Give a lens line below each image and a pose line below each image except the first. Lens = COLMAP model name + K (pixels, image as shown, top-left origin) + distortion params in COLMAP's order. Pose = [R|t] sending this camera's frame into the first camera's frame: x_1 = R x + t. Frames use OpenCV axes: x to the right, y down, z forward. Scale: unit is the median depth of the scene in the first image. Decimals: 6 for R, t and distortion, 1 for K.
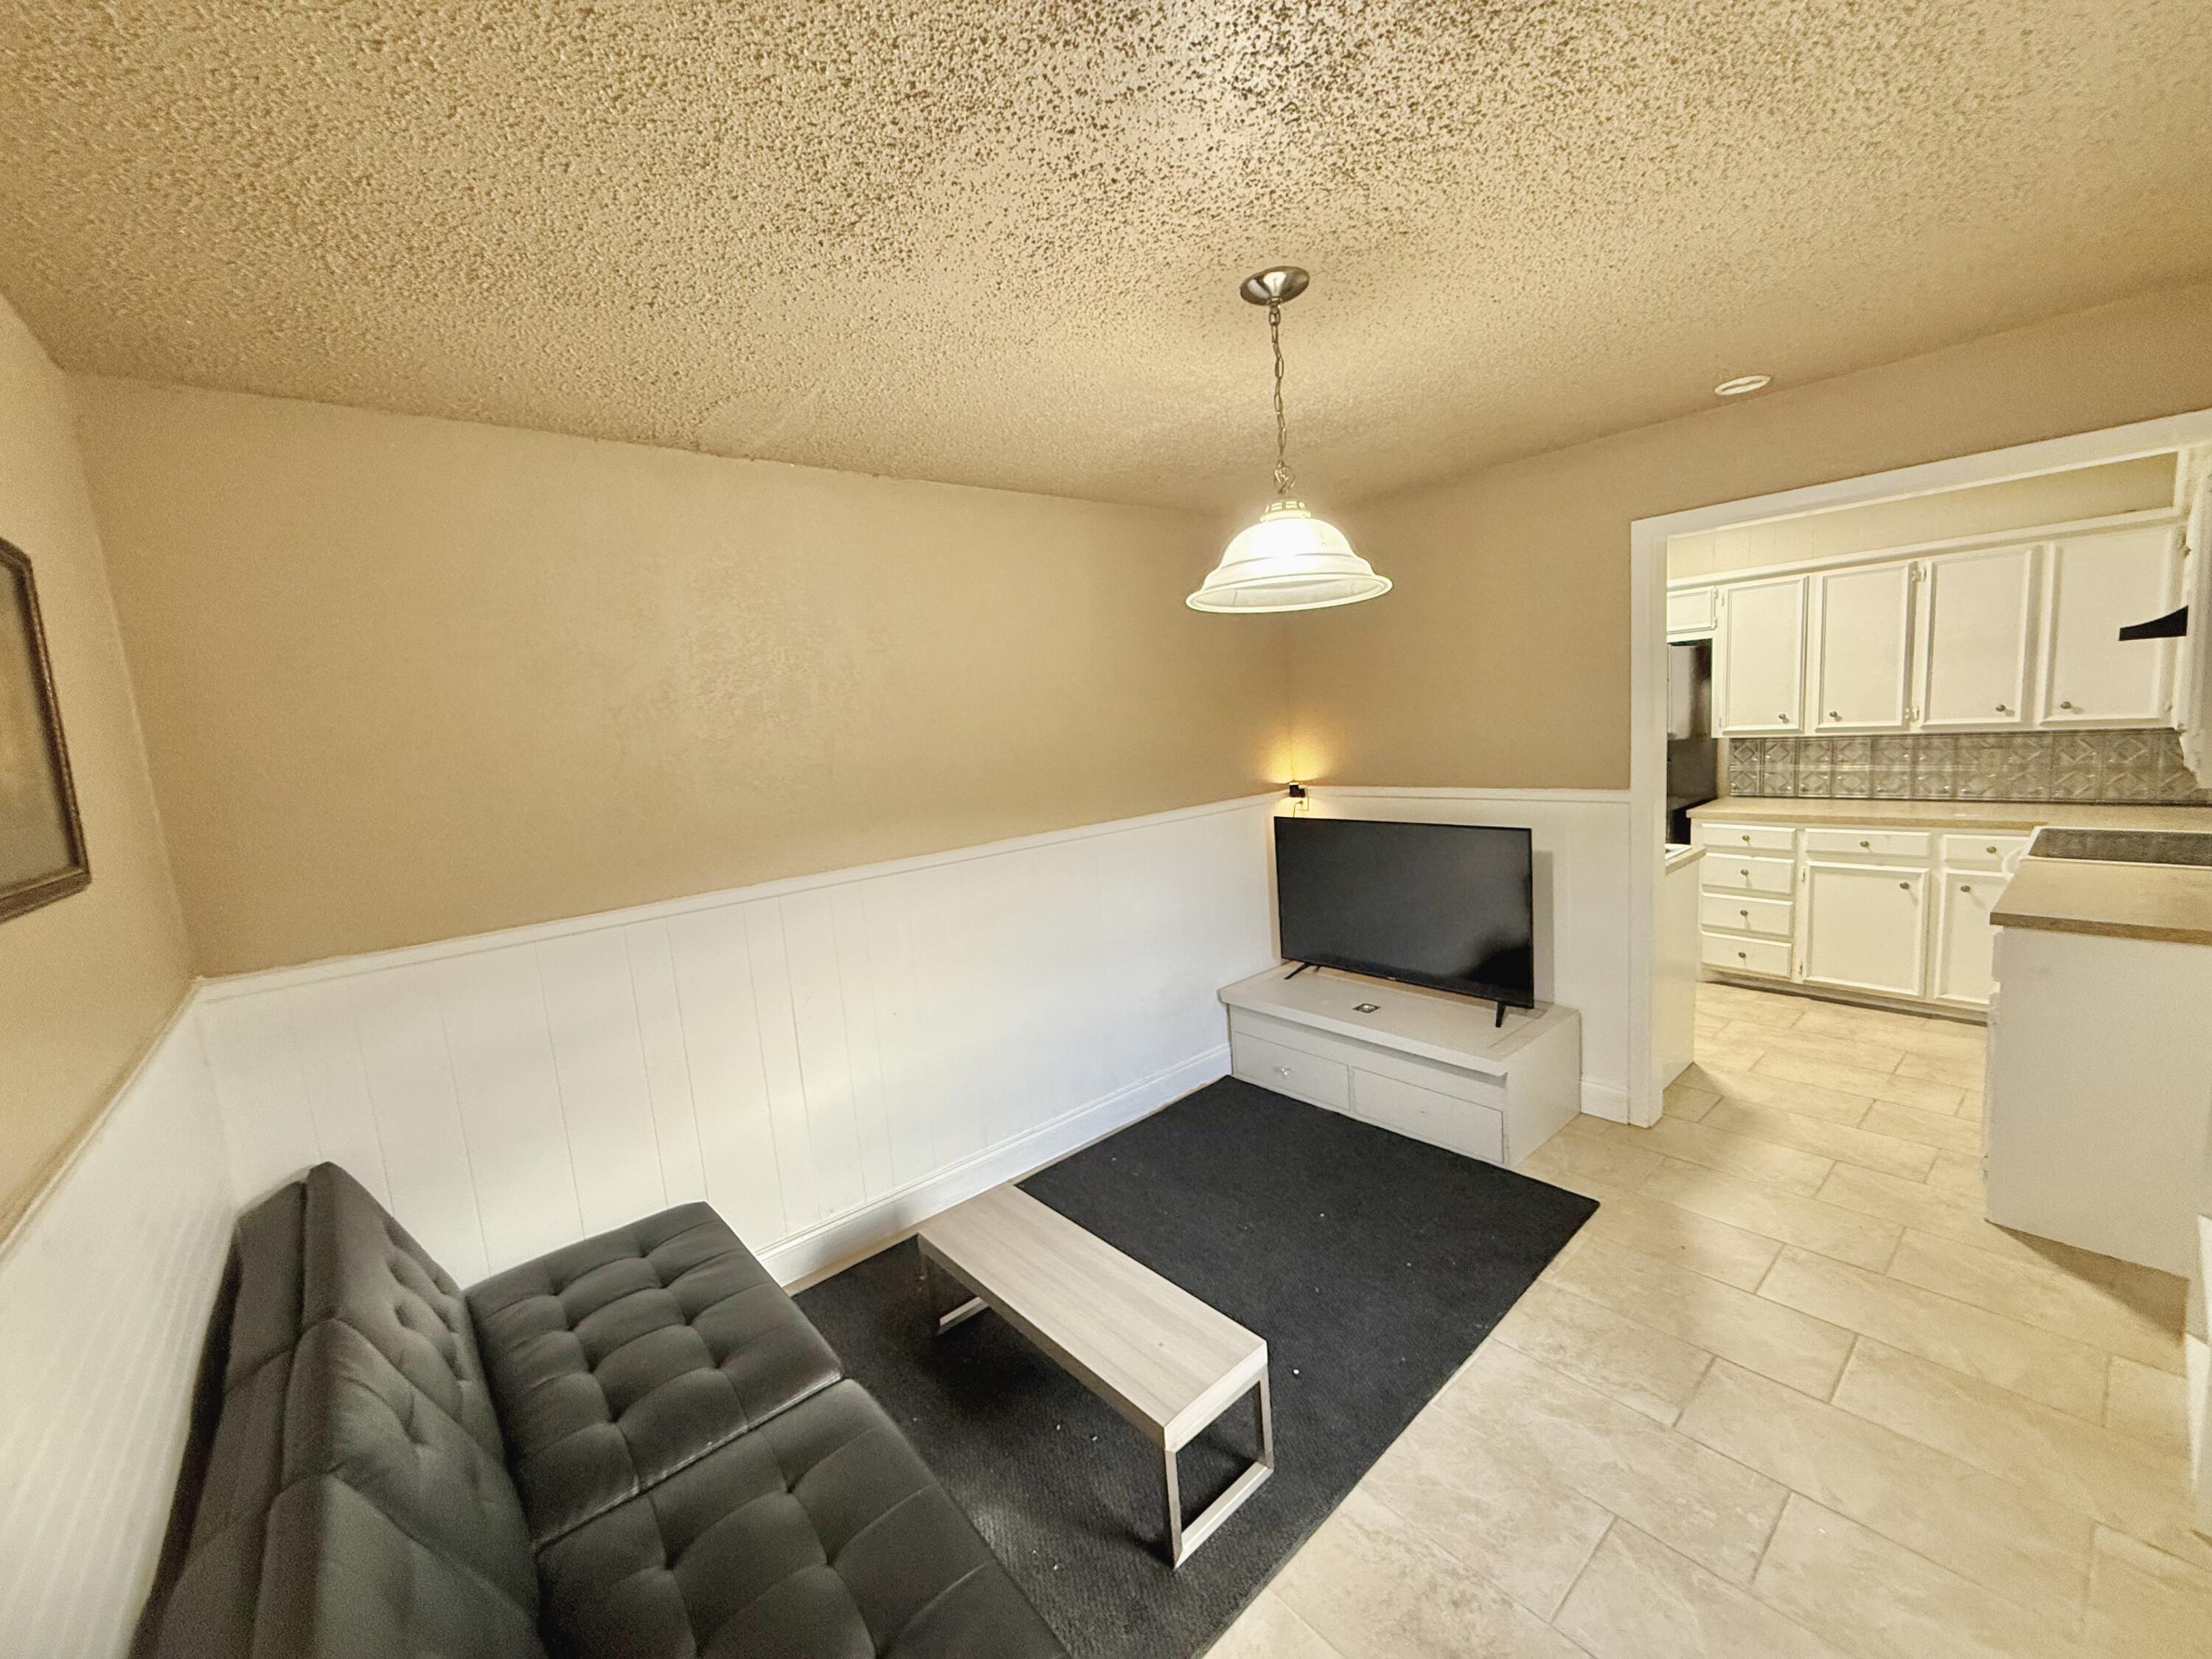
lens RADIAL K [[879.0, 0, 1138.4], [0, 879.0, 834.6], [0, 0, 1]] dist [0.007009, -0.000553]
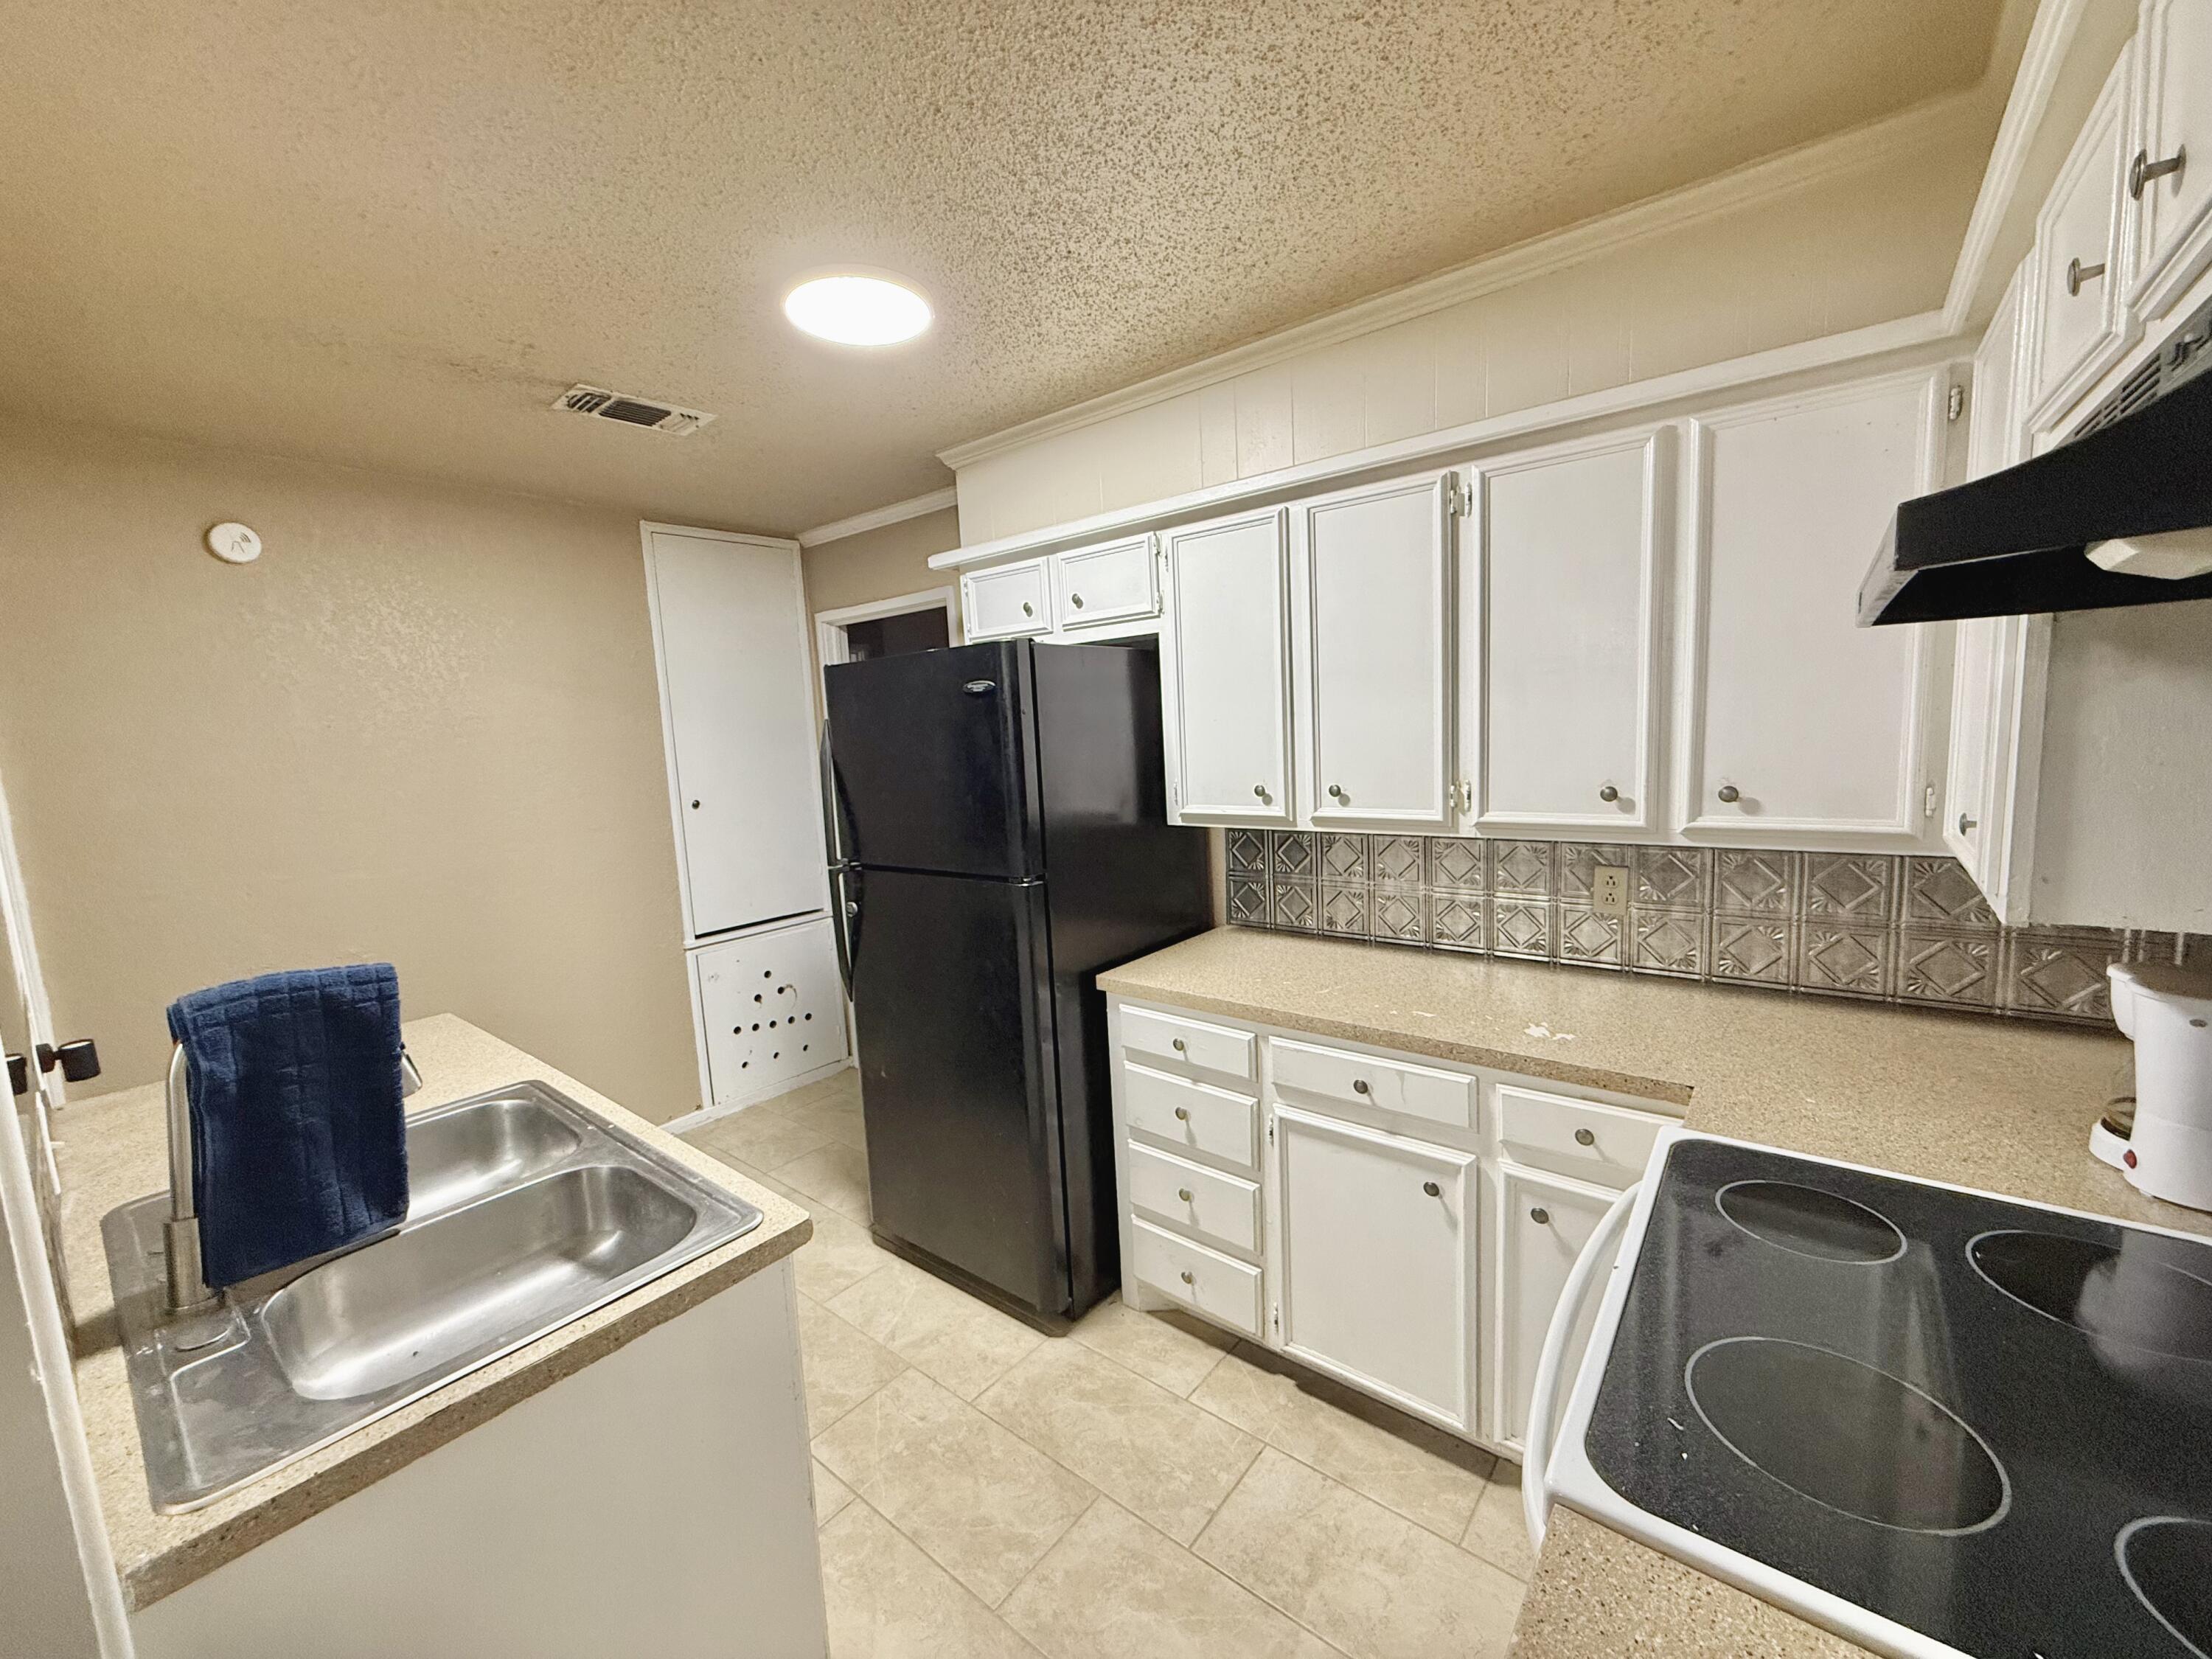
lens RADIAL K [[879.0, 0, 1132.7], [0, 879.0, 837.9], [0, 0, 1]] dist [0.007009, -0.000553]
pose [[0.982305, -0.001521, 0.187282, 0.614828], [0.004682, 0.999854, -0.016439, -0.107940], [-0.187229, 0.017025, 0.982169, 0.569646]]
